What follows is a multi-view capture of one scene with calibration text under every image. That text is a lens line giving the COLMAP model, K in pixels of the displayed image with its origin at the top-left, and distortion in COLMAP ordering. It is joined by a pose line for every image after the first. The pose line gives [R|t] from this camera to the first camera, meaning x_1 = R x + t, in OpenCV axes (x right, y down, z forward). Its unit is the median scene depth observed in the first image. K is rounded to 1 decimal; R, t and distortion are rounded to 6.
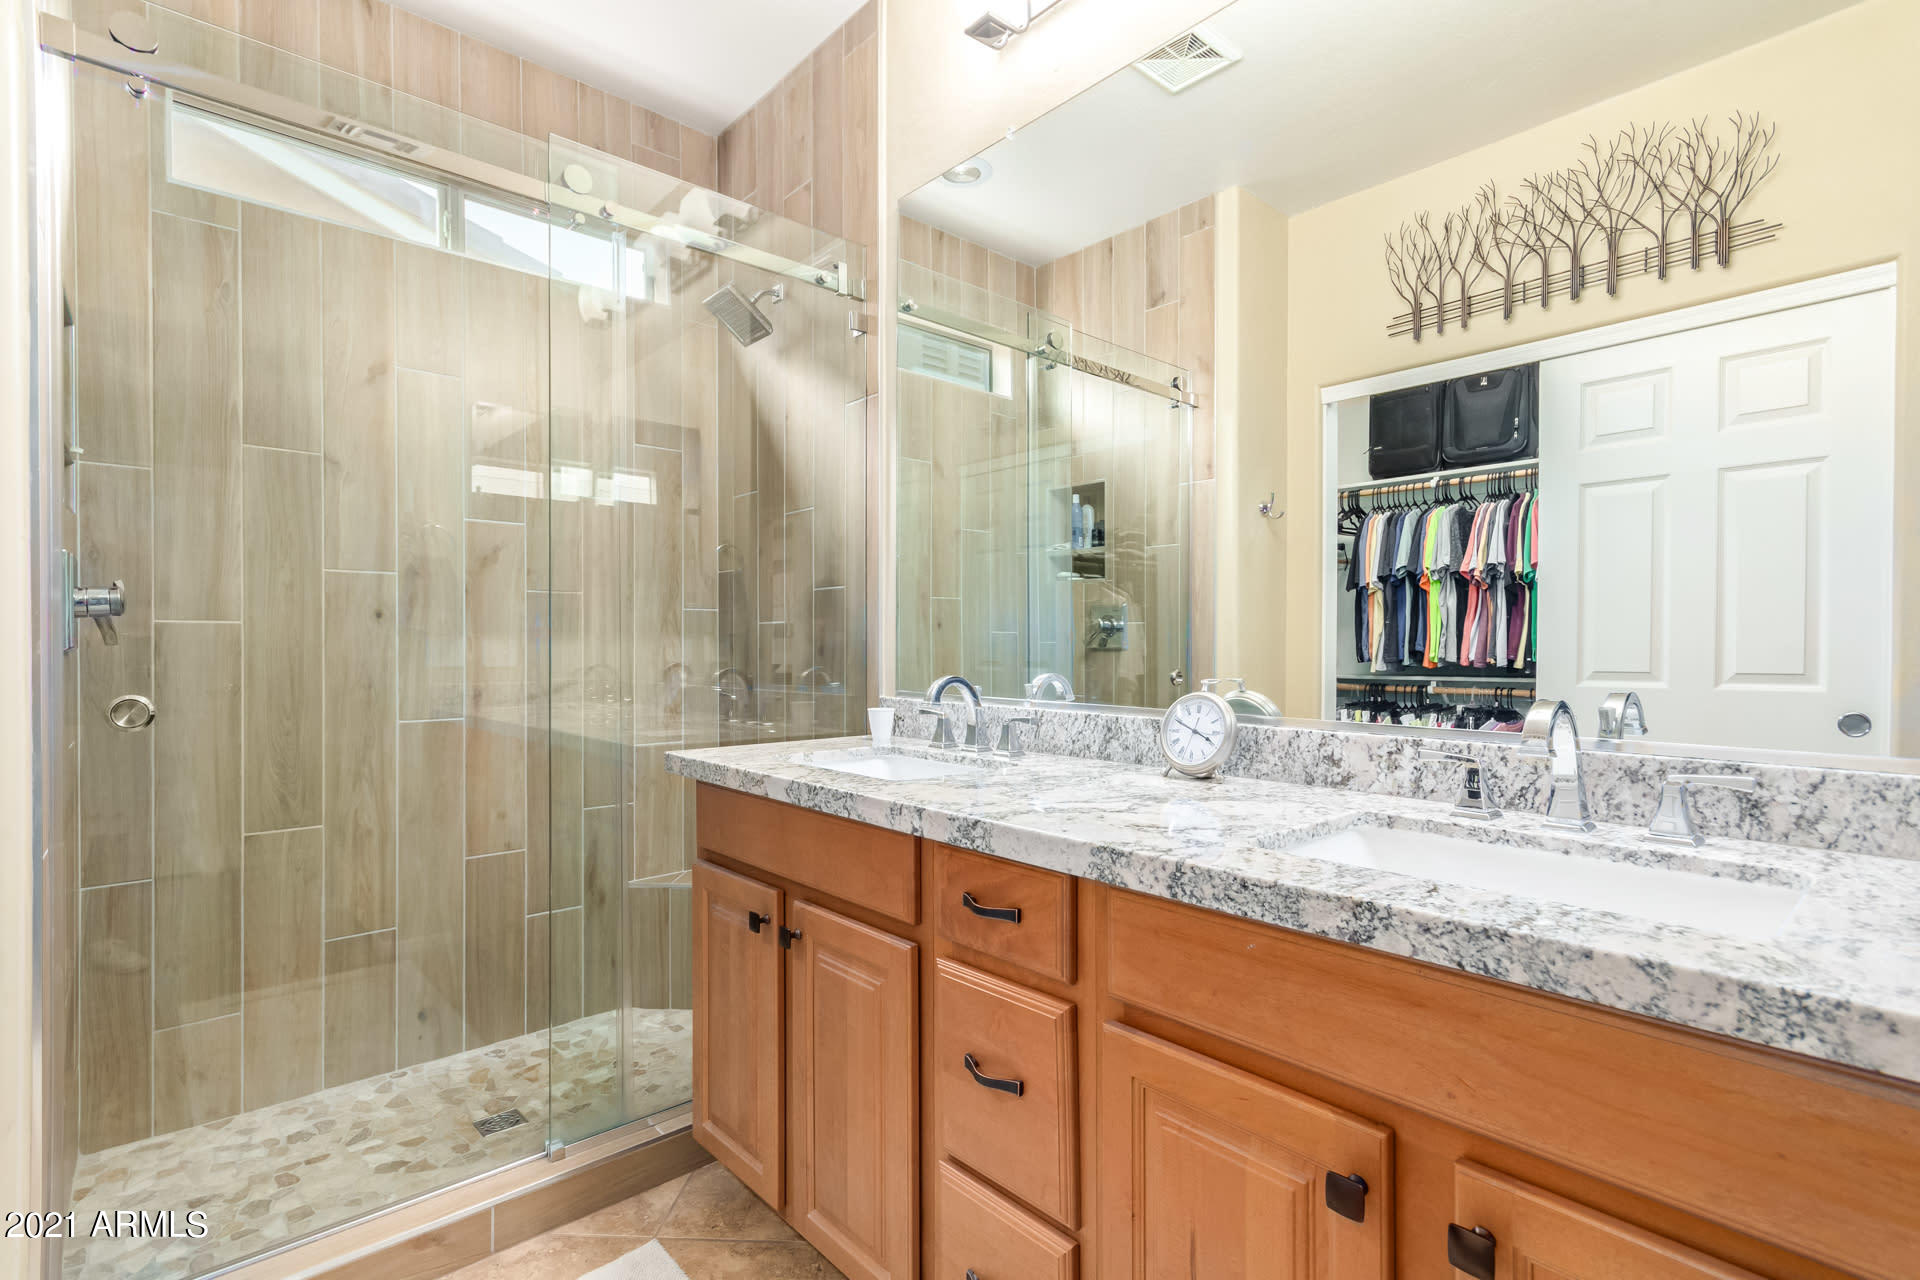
lens RADIAL K [[884.6, 0, 953.9], [0, 884.6, 640.1], [0, 0, 1]] dist [-0.002899, -0.002840]
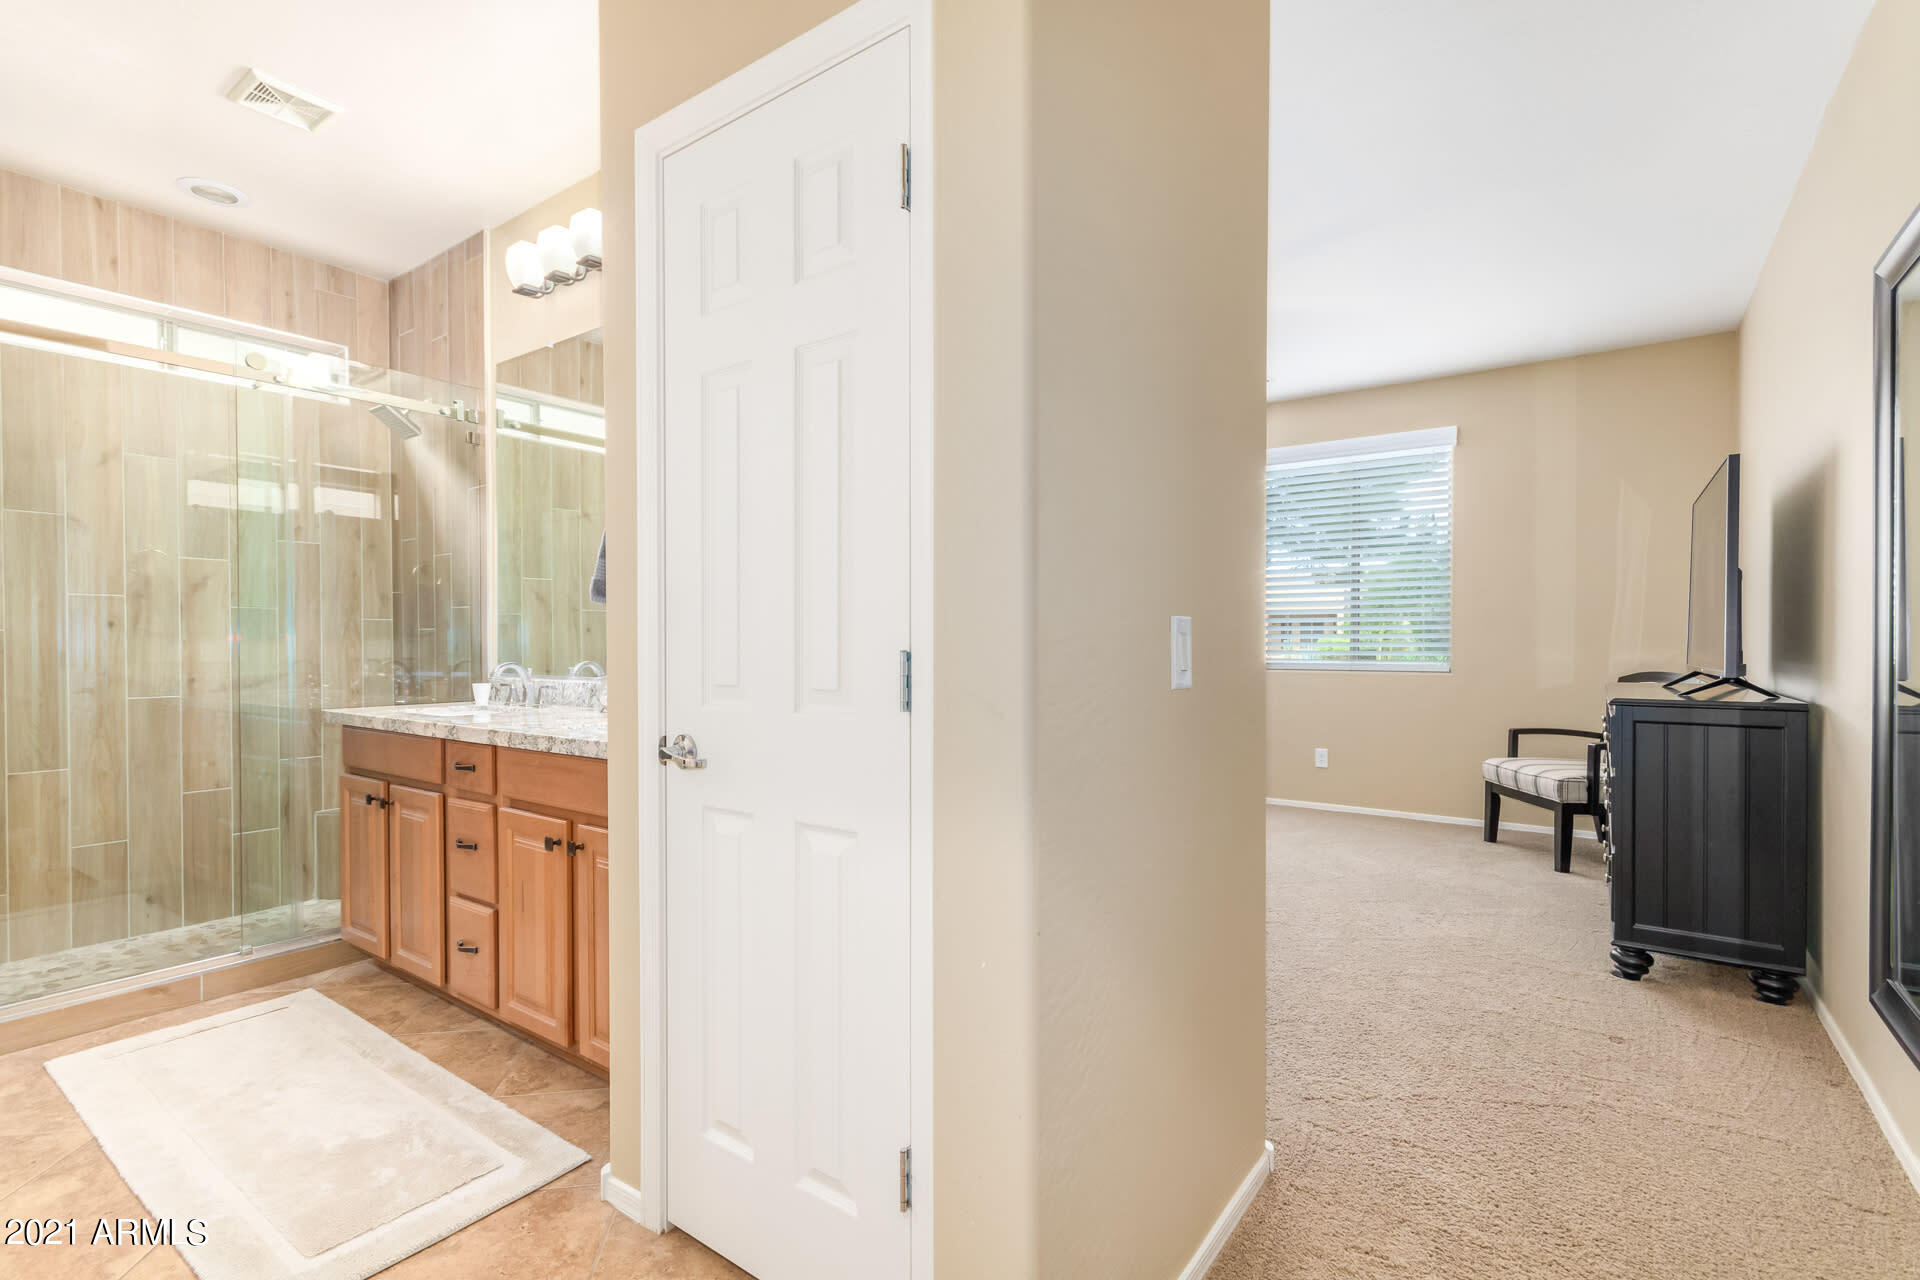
lens RADIAL K [[884.6, 0, 972.8], [0, 884.6, 650.8], [0, 0, 1]] dist [-0.002899, -0.002840]
pose [[0.974988, -0.001710, 0.222252, 0.416008], [-0.001222, 0.999914, 0.013056, -0.005404], [-0.222255, -0.013001, 0.974902, -0.739446]]
